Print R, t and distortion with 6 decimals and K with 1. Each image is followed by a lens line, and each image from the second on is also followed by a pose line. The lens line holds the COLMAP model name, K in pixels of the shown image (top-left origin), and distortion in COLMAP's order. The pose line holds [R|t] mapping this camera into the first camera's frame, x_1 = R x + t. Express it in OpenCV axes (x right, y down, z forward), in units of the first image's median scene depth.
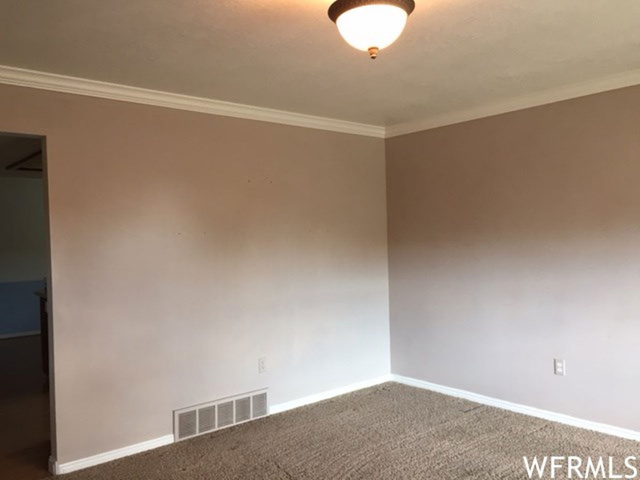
lens RADIAL K [[546.6, 0, 320.6], [0, 546.6, 249.0], [0, 0, 1]] dist [0.041159, -0.011342]
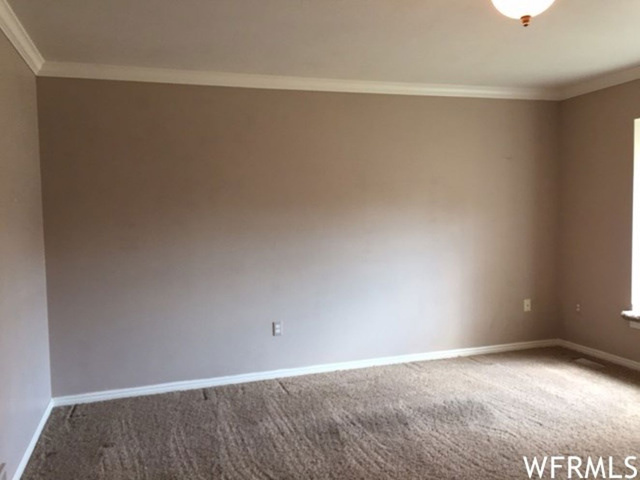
lens RADIAL K [[546.6, 0, 320.6], [0, 546.6, 249.0], [0, 0, 1]] dist [0.041159, -0.011342]
pose [[0.379813, -0.052500, 0.923572, -0.546151], [0.037533, 0.998441, 0.041320, 0.011281], [-0.924301, 0.018970, 0.381191, 0.494443]]
